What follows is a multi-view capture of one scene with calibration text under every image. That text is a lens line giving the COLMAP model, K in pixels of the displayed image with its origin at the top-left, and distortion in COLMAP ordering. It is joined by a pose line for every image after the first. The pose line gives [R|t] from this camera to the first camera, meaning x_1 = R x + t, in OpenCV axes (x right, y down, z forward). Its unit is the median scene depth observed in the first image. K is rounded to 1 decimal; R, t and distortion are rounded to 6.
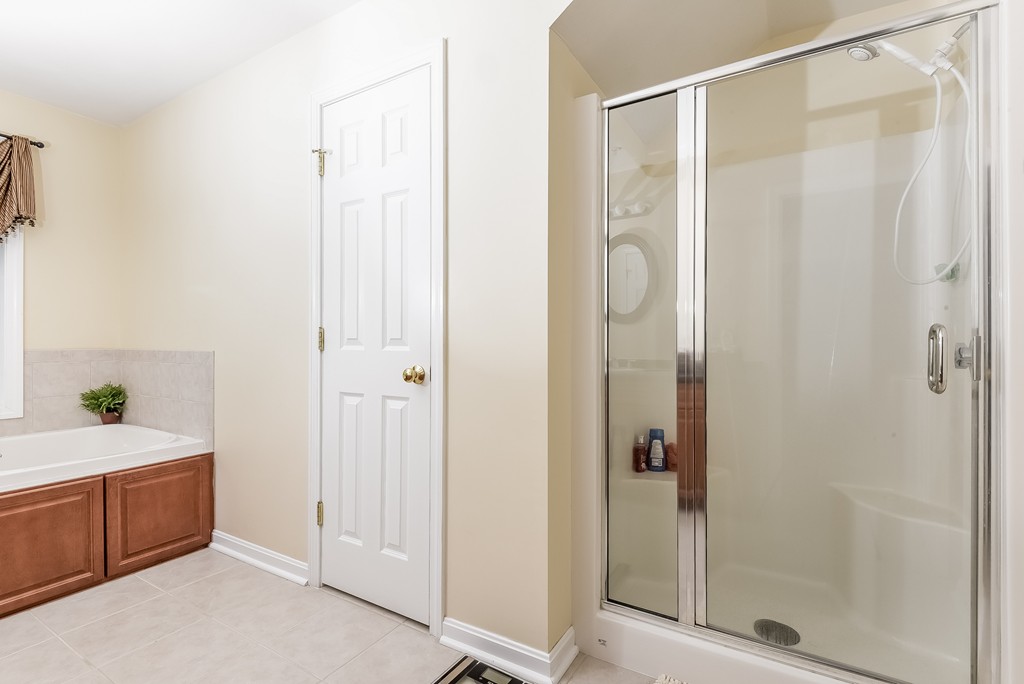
lens RADIAL K [[483.0, 0, 513.4], [0, 483.0, 345.6], [0, 0, 1]] dist [-0.022415, -0.003086]
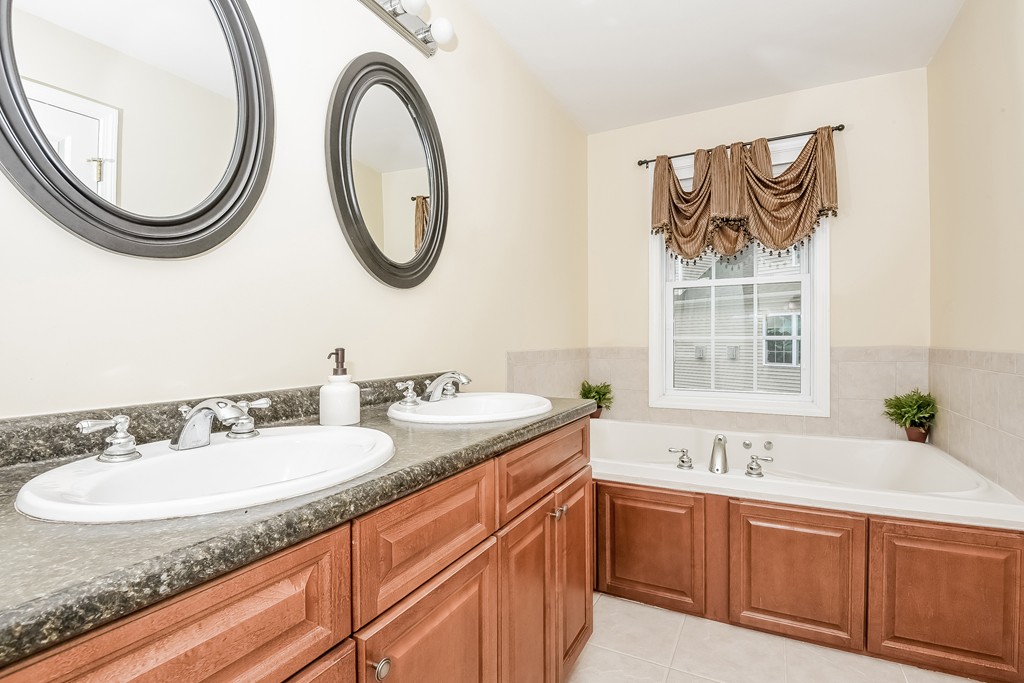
lens RADIAL K [[499.3, 0, 514.1], [0, 499.3, 346.4], [0, 0, 1]] dist [-0.028500, 0.000313]
pose [[0.100377, 0.006286, -0.994930, -0.114452], [0.002639, 0.999975, 0.006584, -0.001818], [0.994946, -0.003287, 0.100357, 0.279782]]
